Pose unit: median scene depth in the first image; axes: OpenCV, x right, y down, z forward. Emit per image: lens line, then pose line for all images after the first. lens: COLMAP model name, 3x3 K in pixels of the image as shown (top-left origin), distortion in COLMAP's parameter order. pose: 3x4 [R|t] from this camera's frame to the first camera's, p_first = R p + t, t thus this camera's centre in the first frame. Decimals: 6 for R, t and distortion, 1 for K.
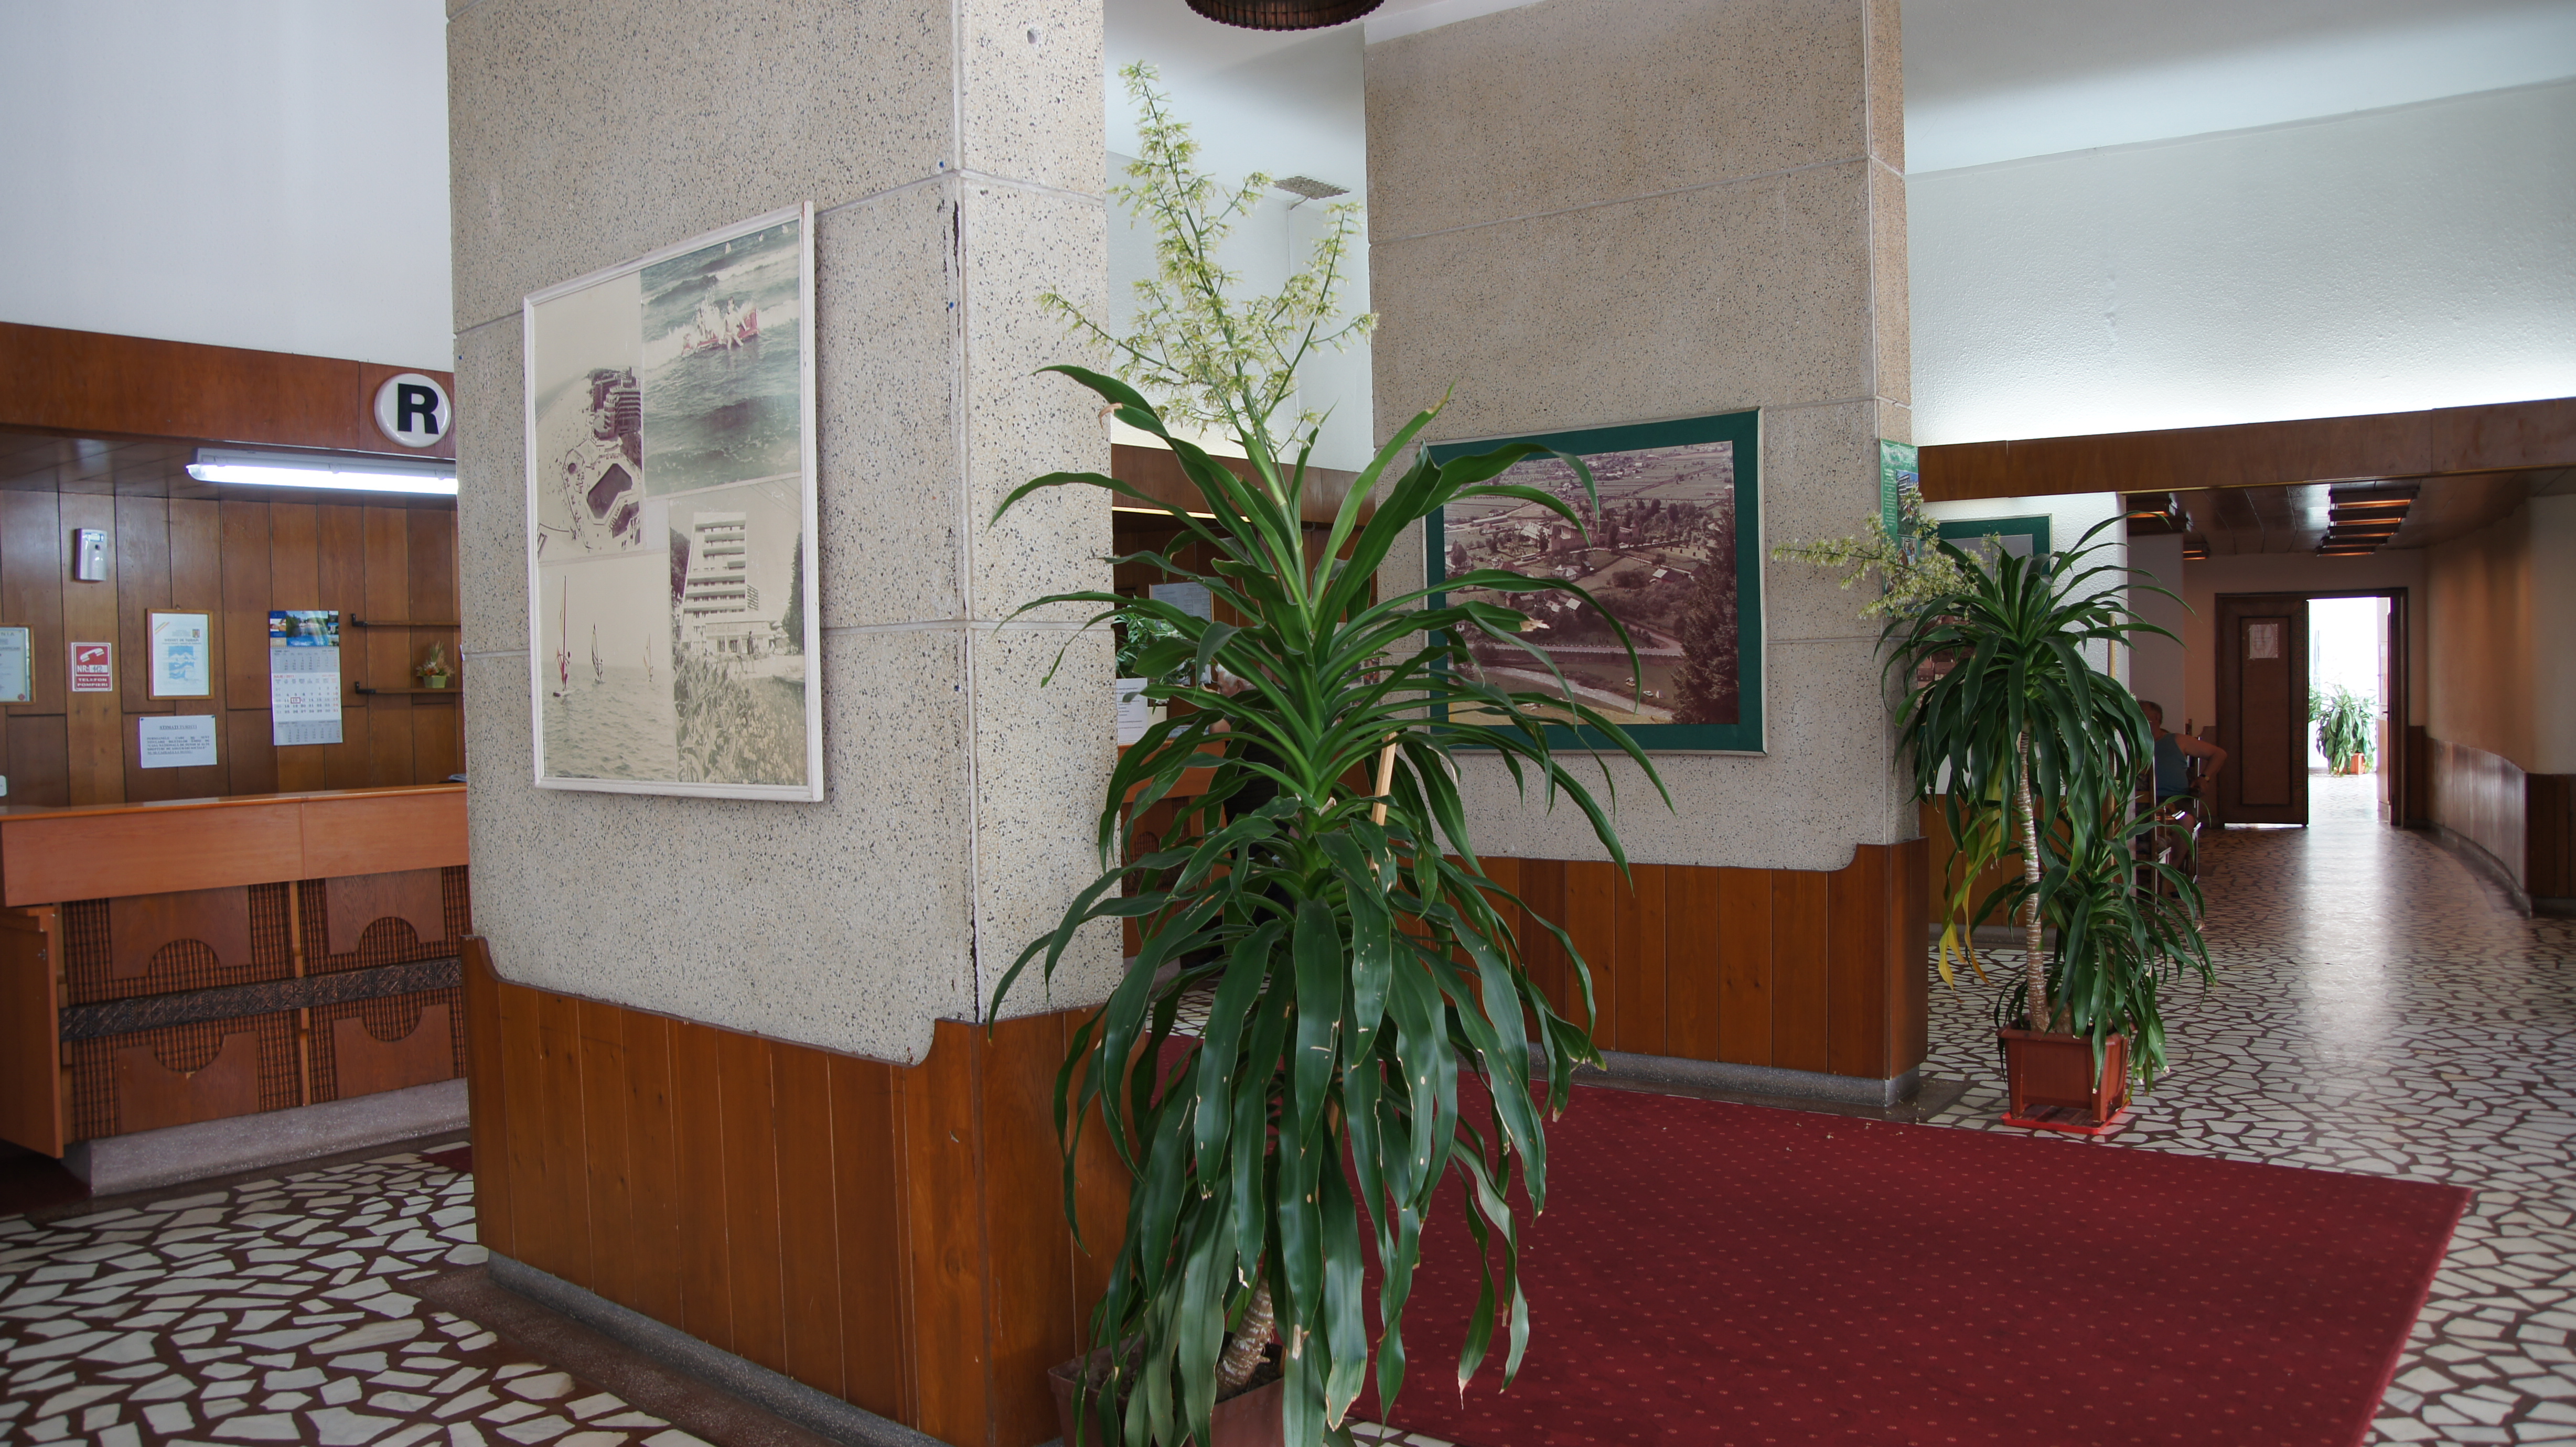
lens RADIAL K [[1882.2, 0, 1288.0], [0, 1882.2, 723.5], [0, 0, 1]] dist [-0.144423, 0.139676]
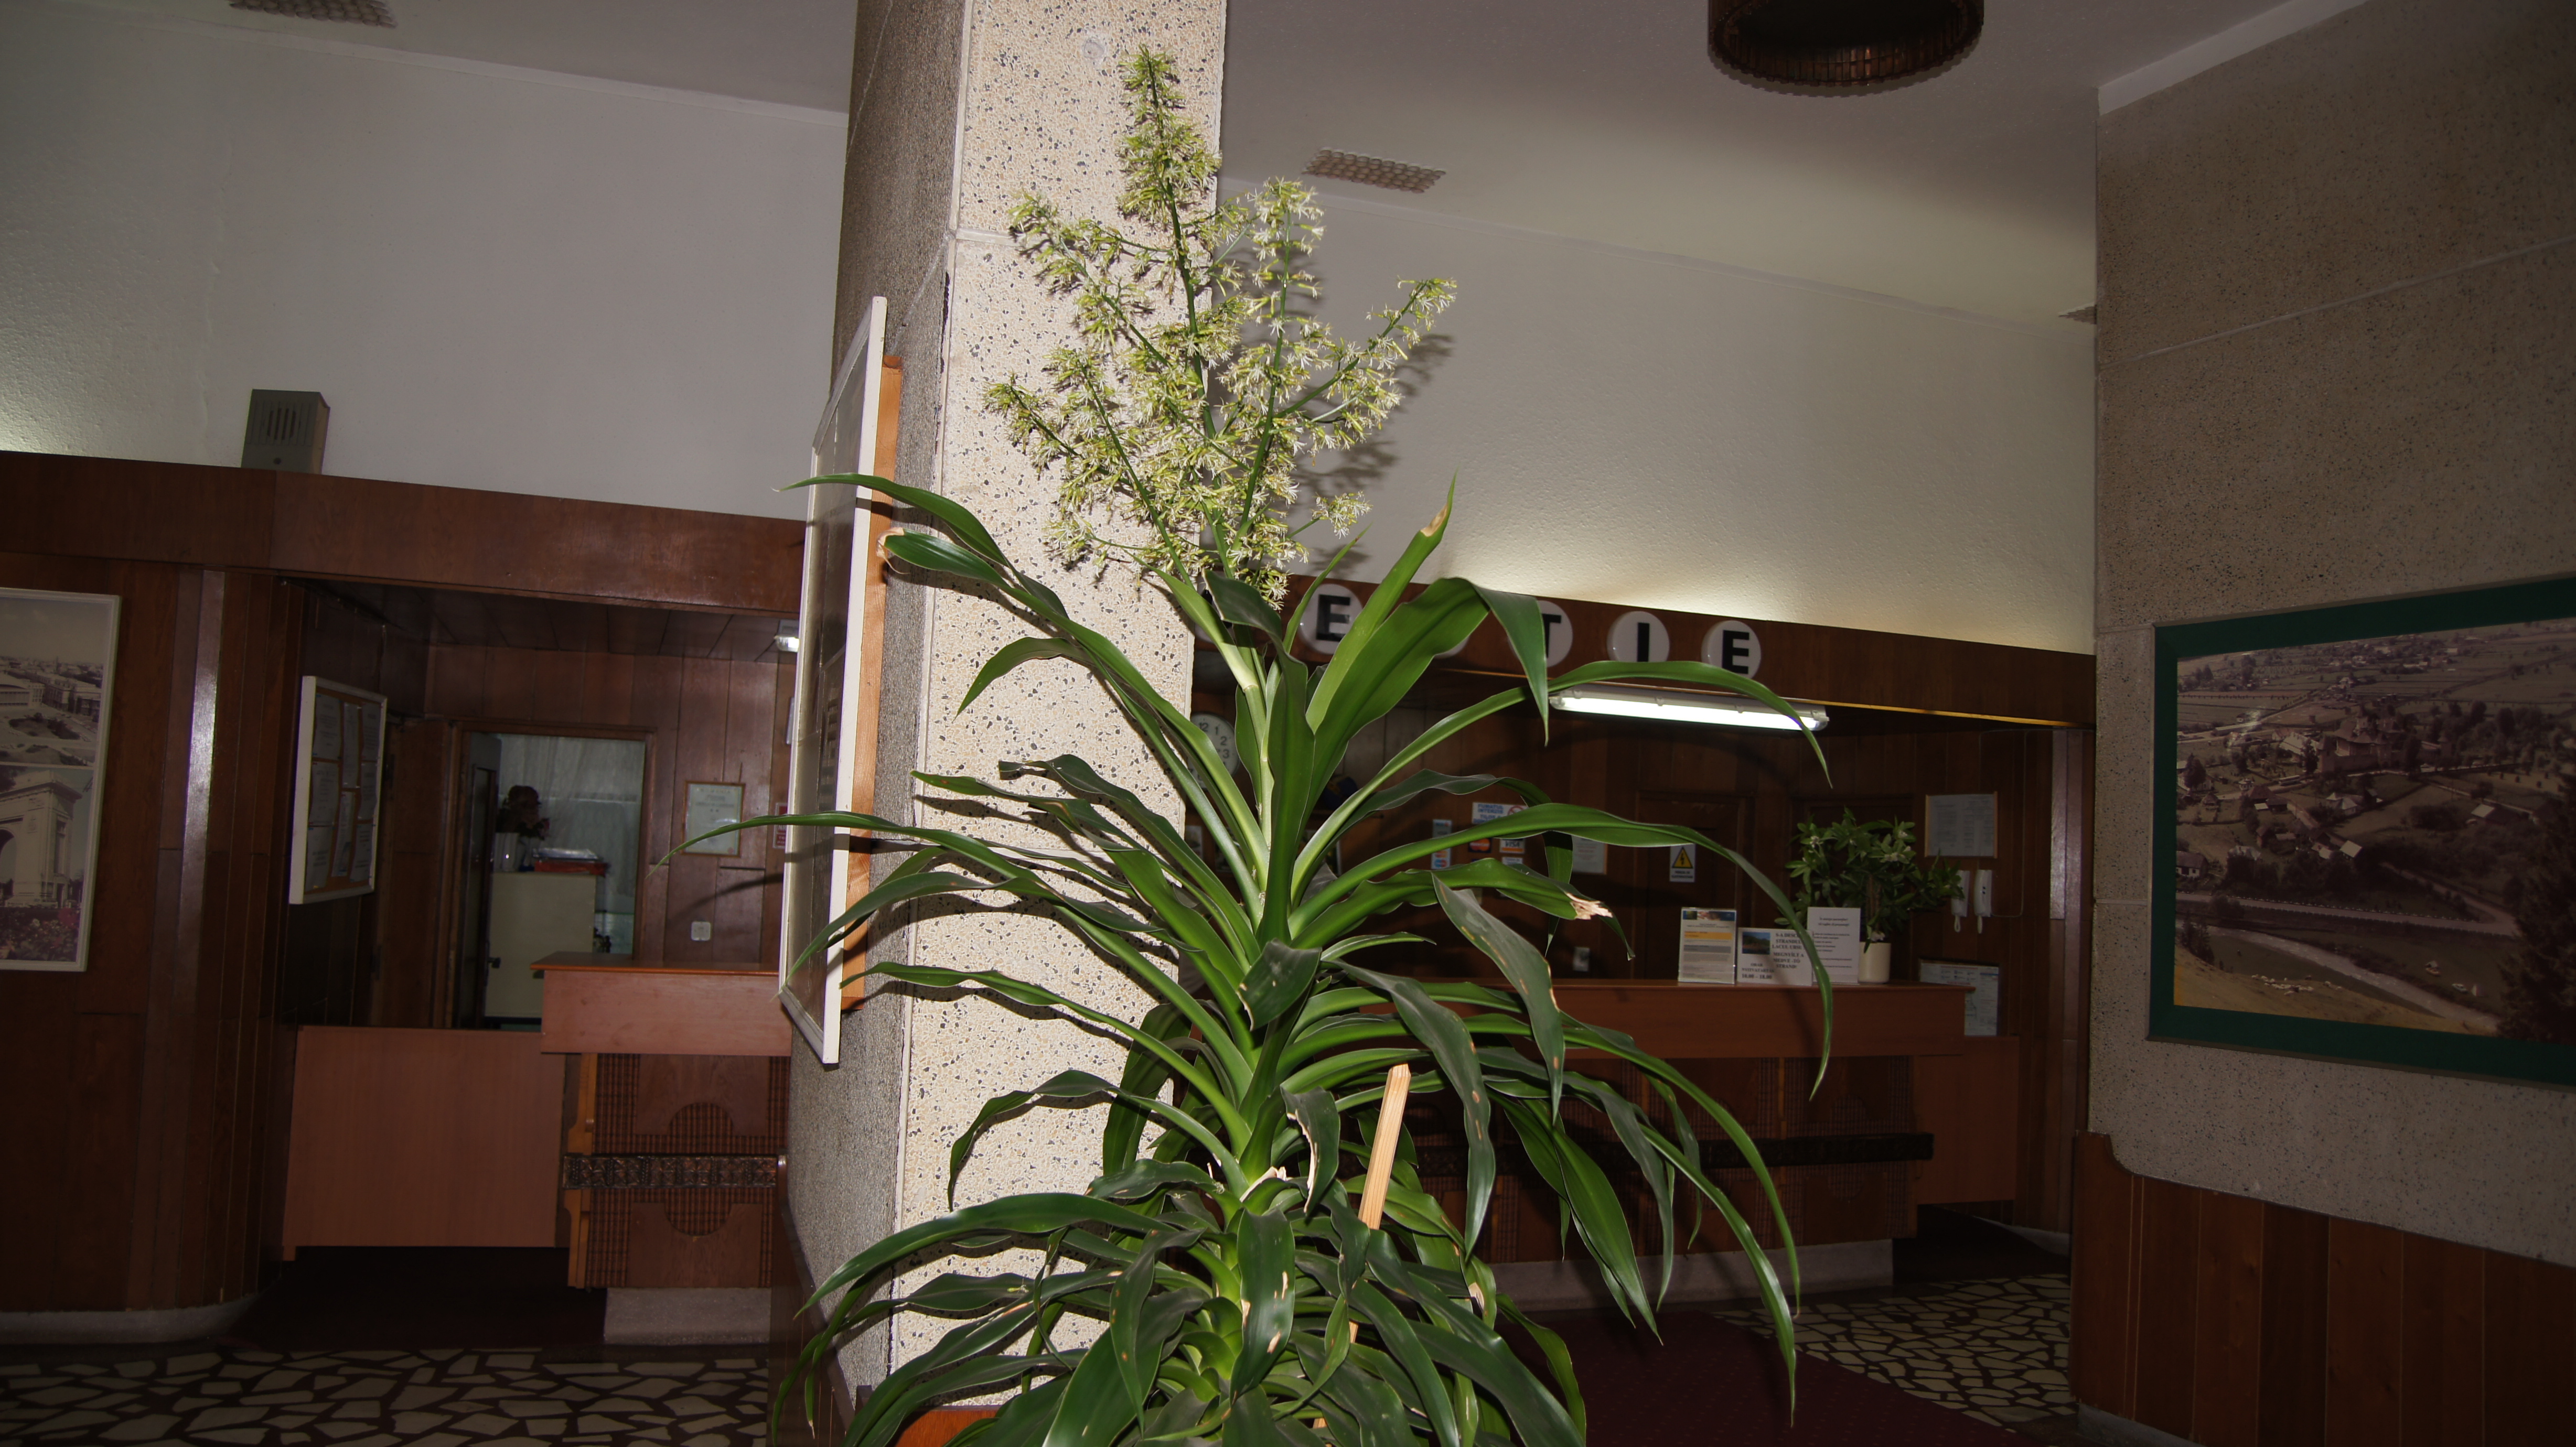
lens RADIAL K [[1882.2, 0, 1288.0], [0, 1882.2, 723.5], [0, 0, 1]] dist [-0.144423, 0.139676]
pose [[0.866053, 0.024027, -0.499375, 0.150617], [-0.075171, 0.993747, -0.082554, -0.024935], [0.494269, 0.109035, 0.862444, 0.215818]]
